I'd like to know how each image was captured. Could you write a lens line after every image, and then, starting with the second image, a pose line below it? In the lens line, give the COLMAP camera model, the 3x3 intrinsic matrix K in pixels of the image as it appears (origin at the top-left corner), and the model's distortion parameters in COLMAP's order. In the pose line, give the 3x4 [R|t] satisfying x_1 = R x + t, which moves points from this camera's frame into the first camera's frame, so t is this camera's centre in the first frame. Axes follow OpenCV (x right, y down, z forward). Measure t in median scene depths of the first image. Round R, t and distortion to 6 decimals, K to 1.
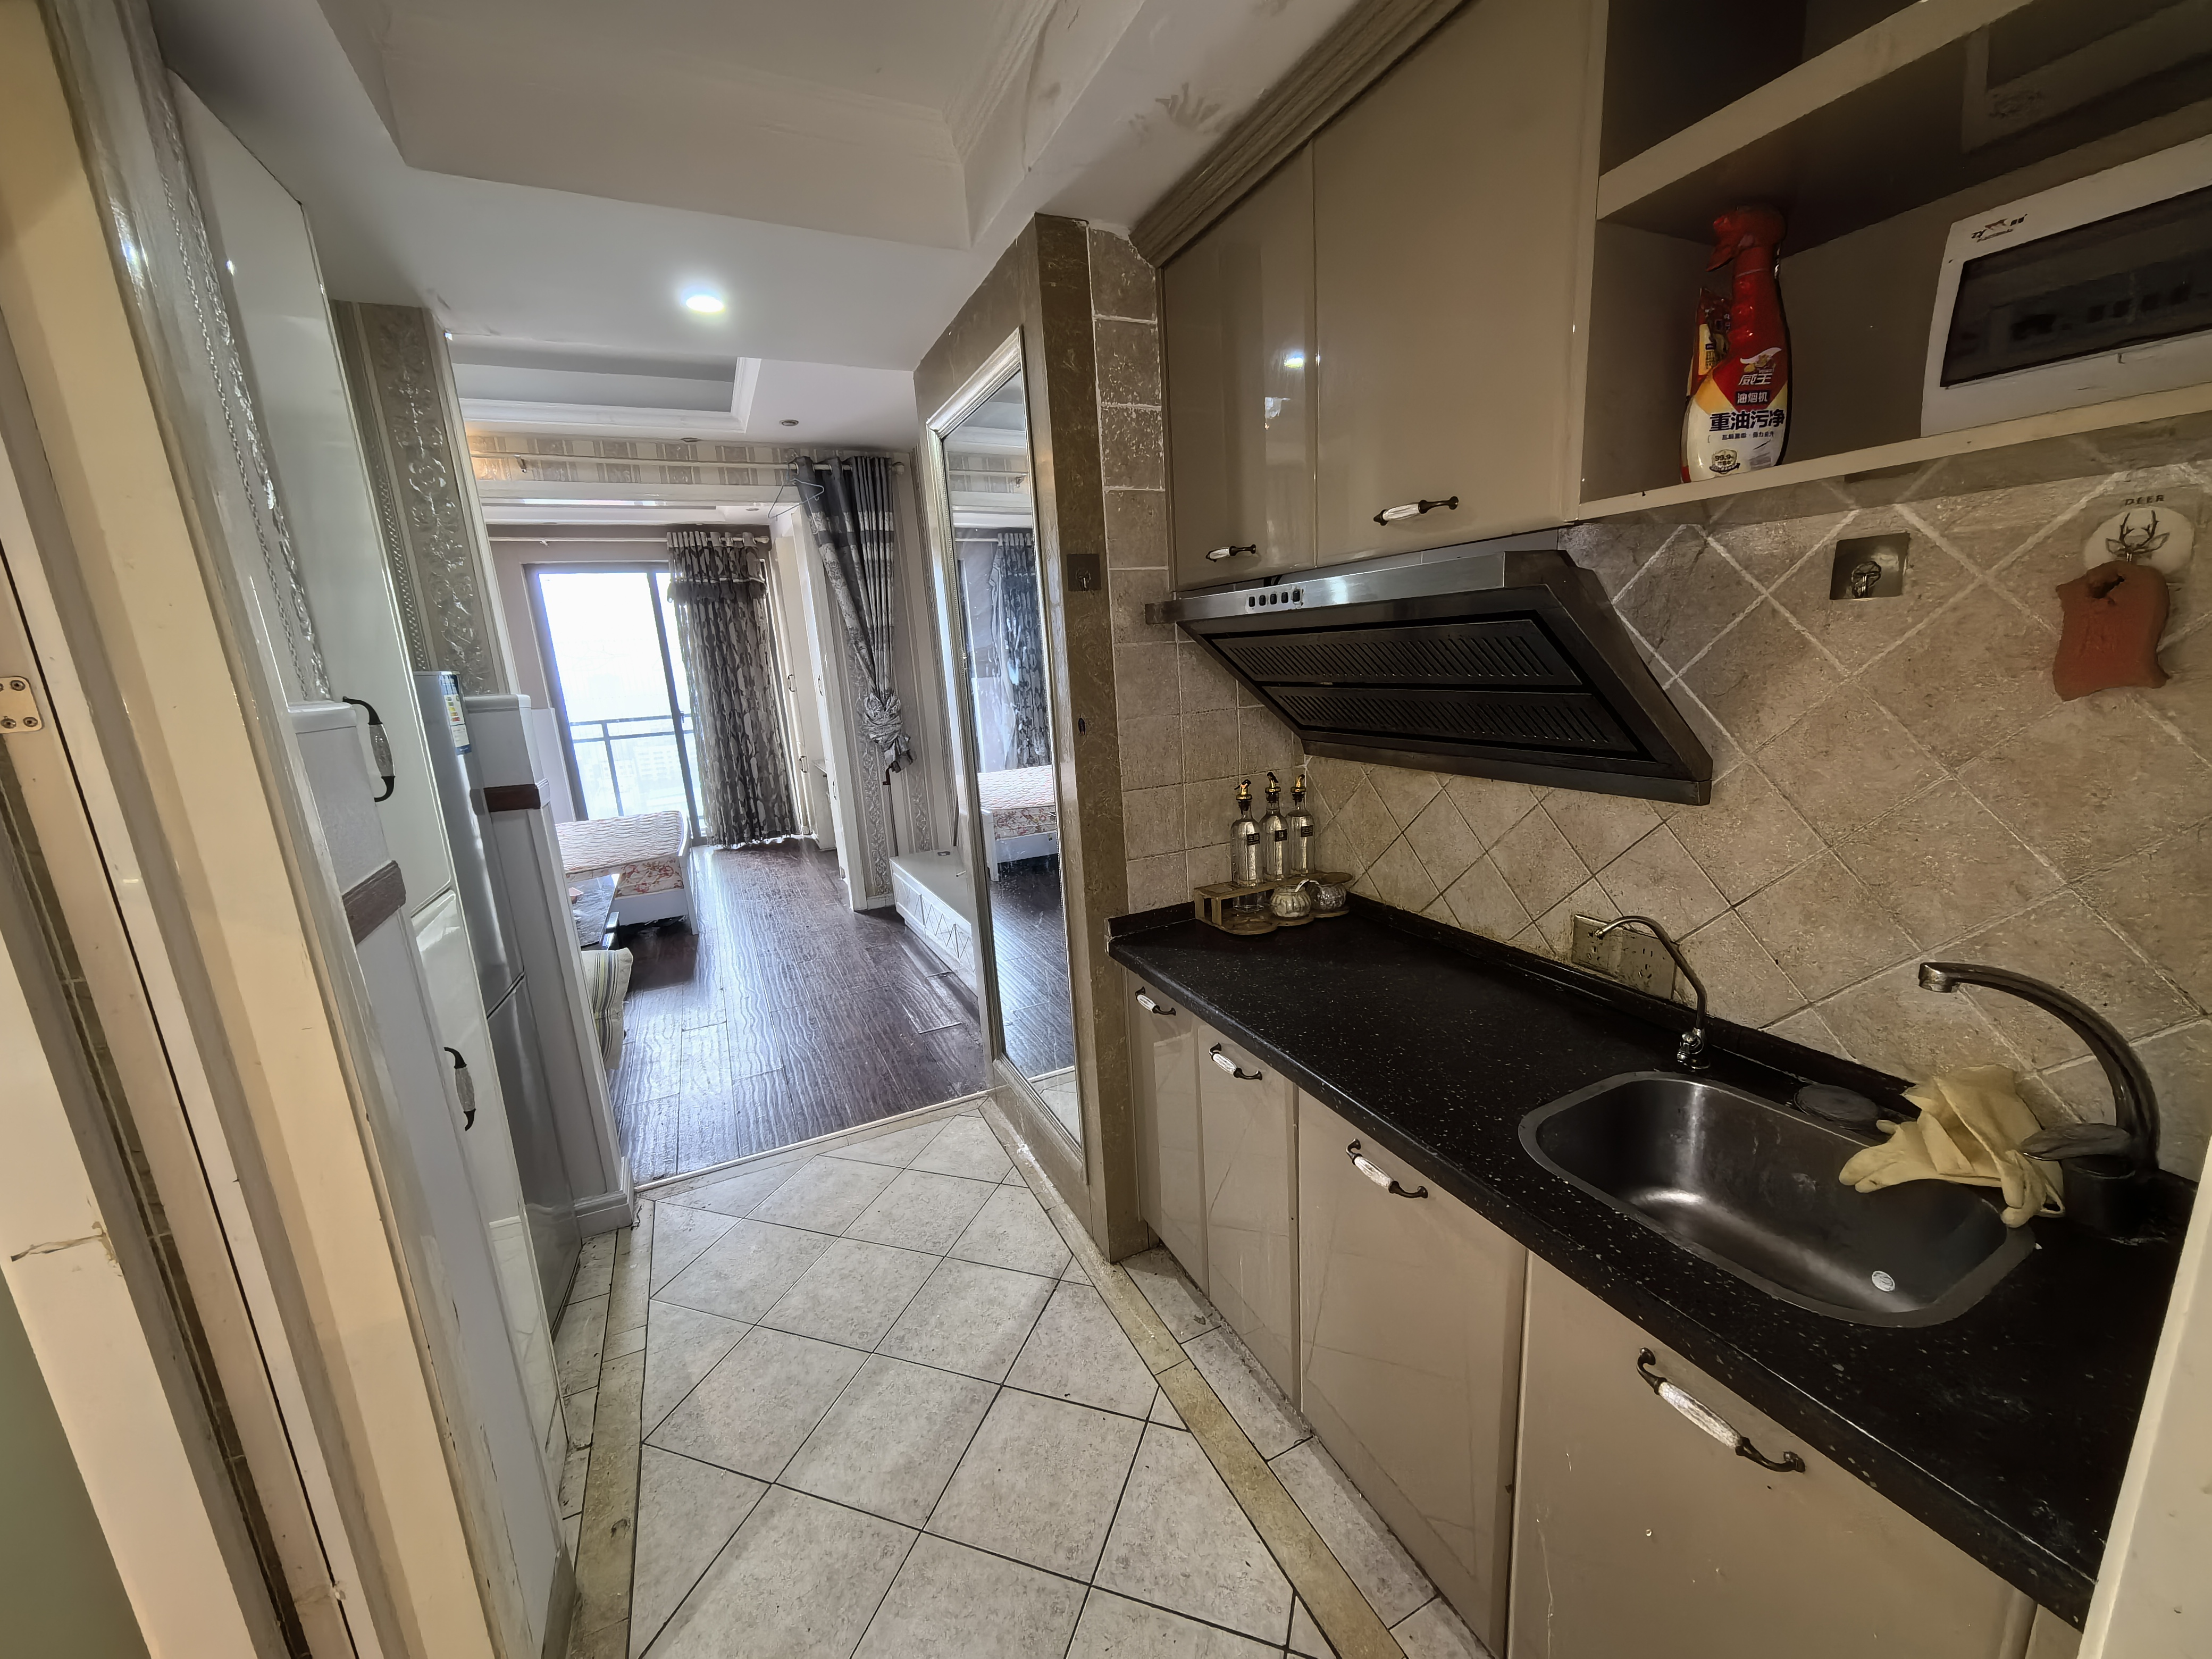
lens RADIAL K [[855.7, 0, 1096.8], [0, 855.7, 834.5], [0, 0, 1]] dist [0.014242, -0.001466]
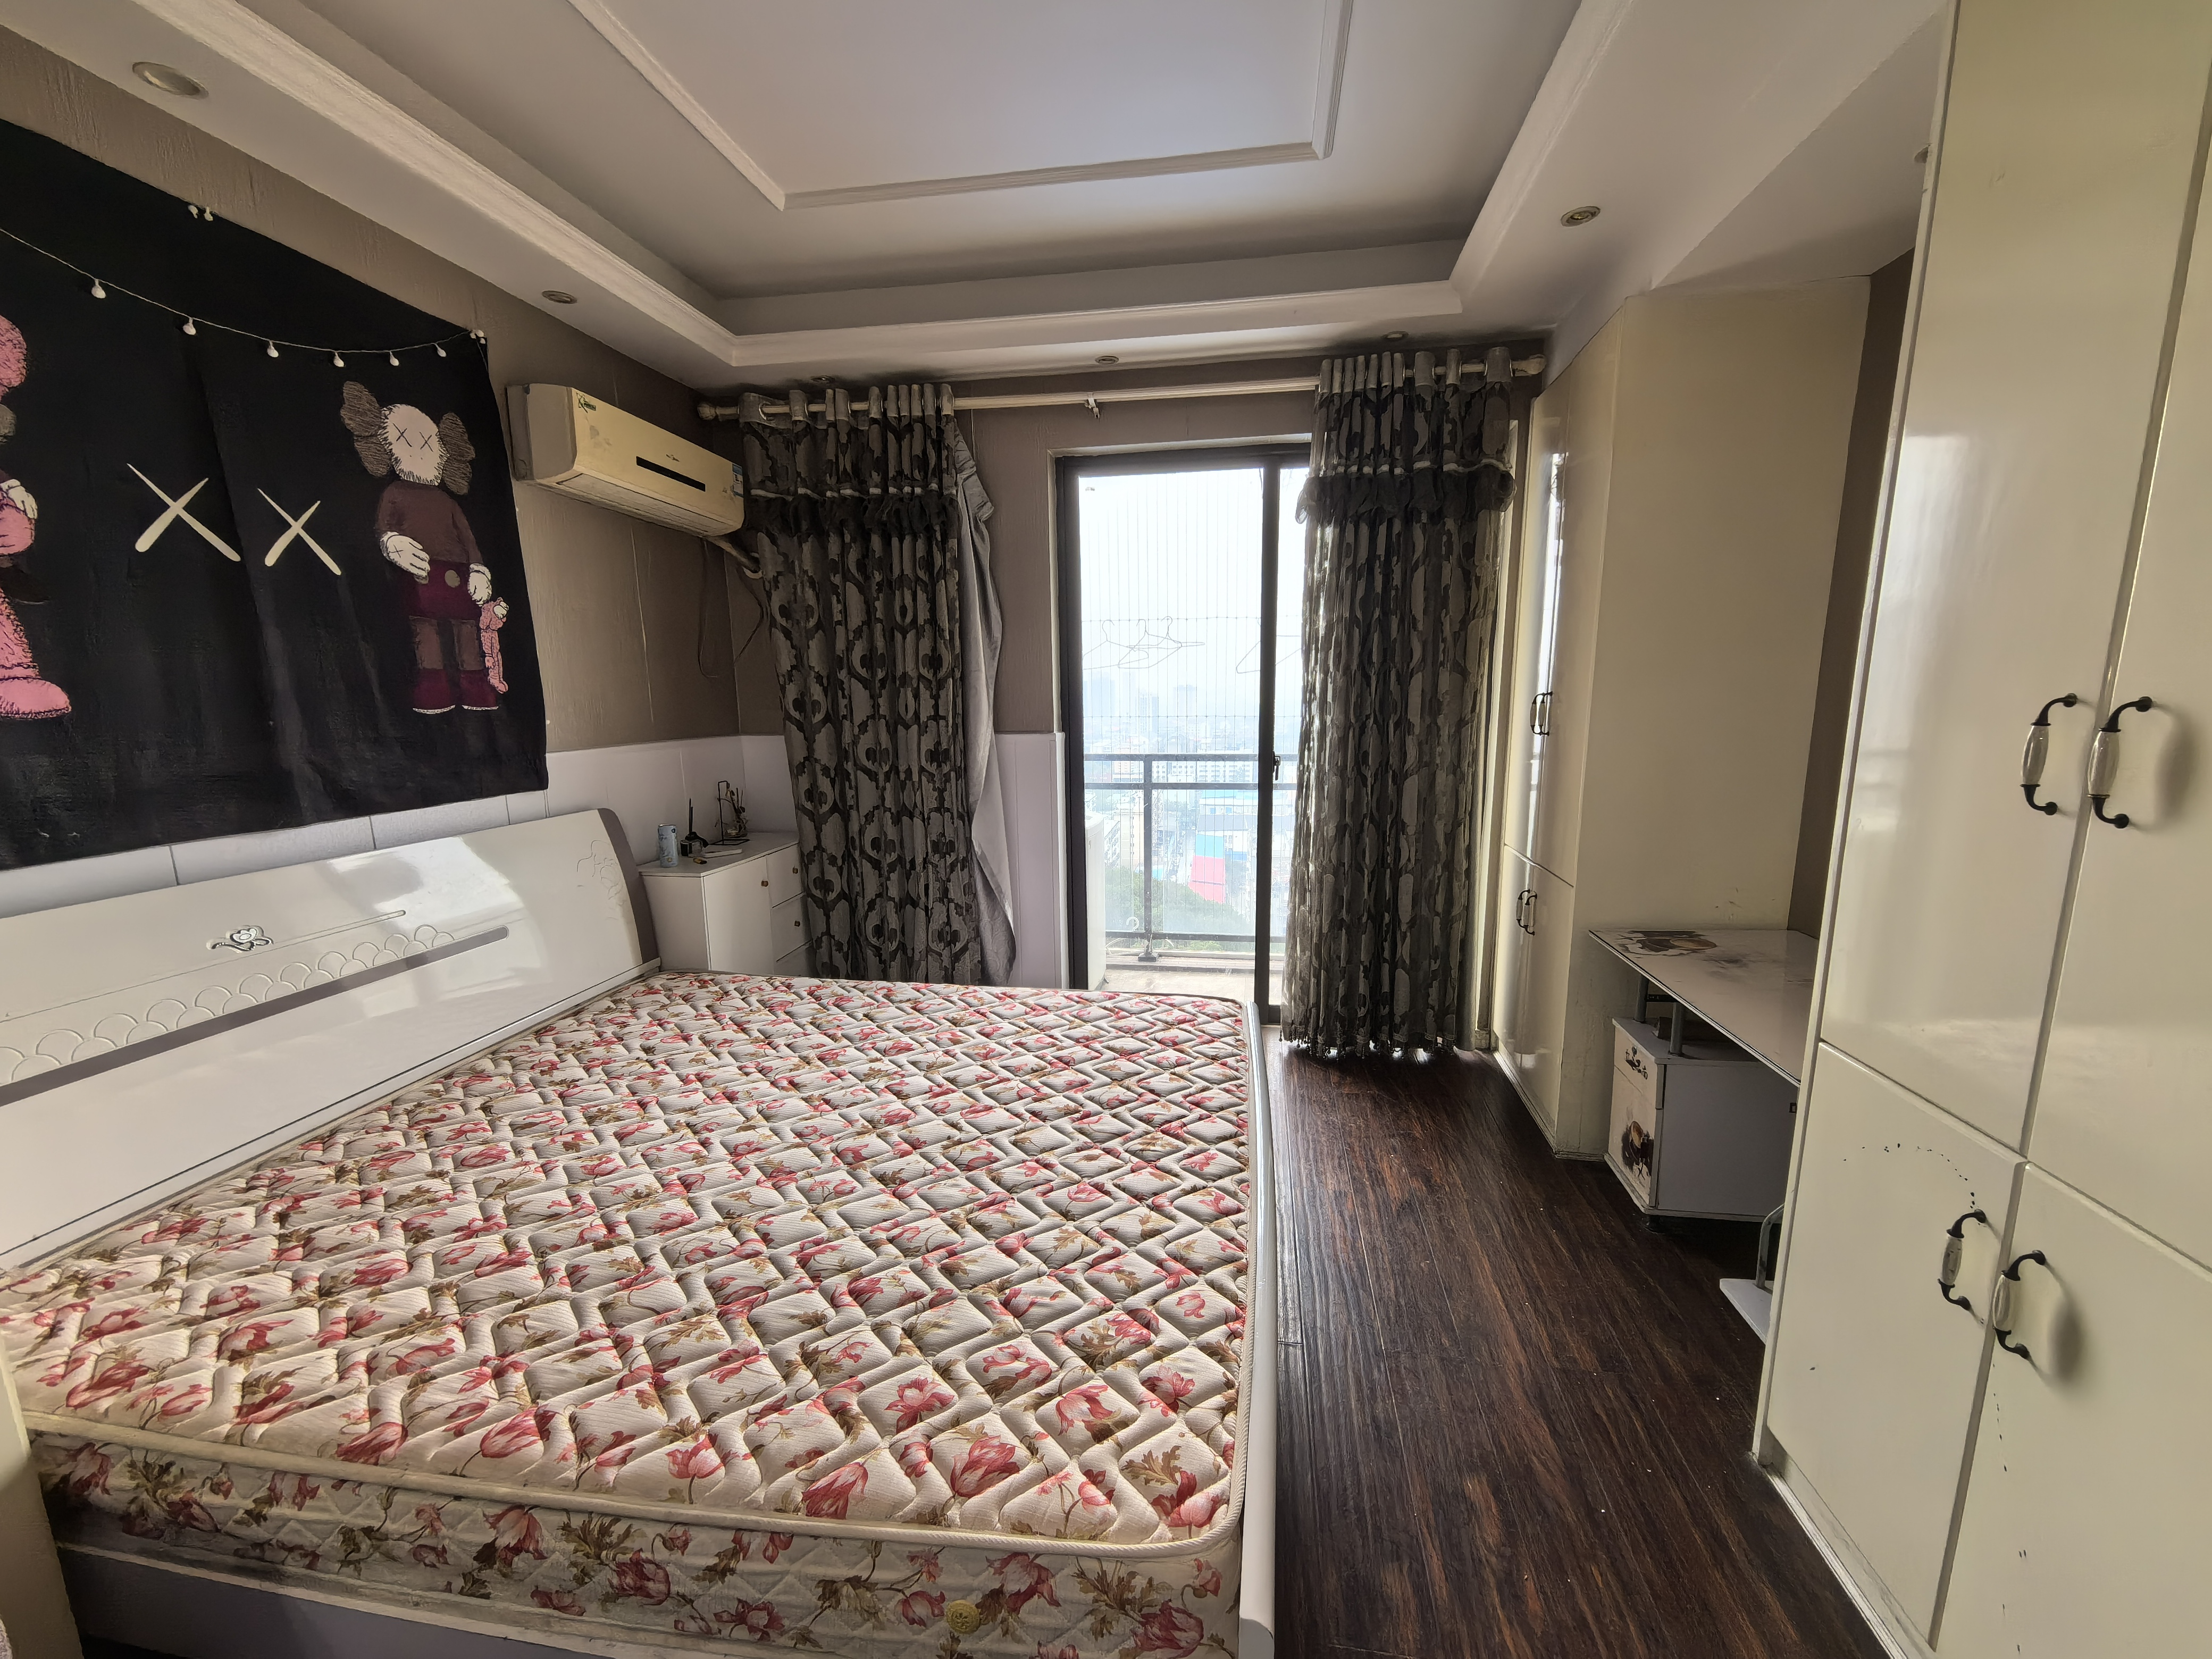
lens RADIAL K [[855.7, 0, 1124.9], [0, 855.7, 823.5], [0, 0, 1]] dist [0.014242, -0.001466]
pose [[0.813626, 0.153209, -0.560838, -0.278758], [-0.169520, 0.985253, 0.023221, -0.102379], [0.556125, 0.076180, 0.827600, 0.557833]]
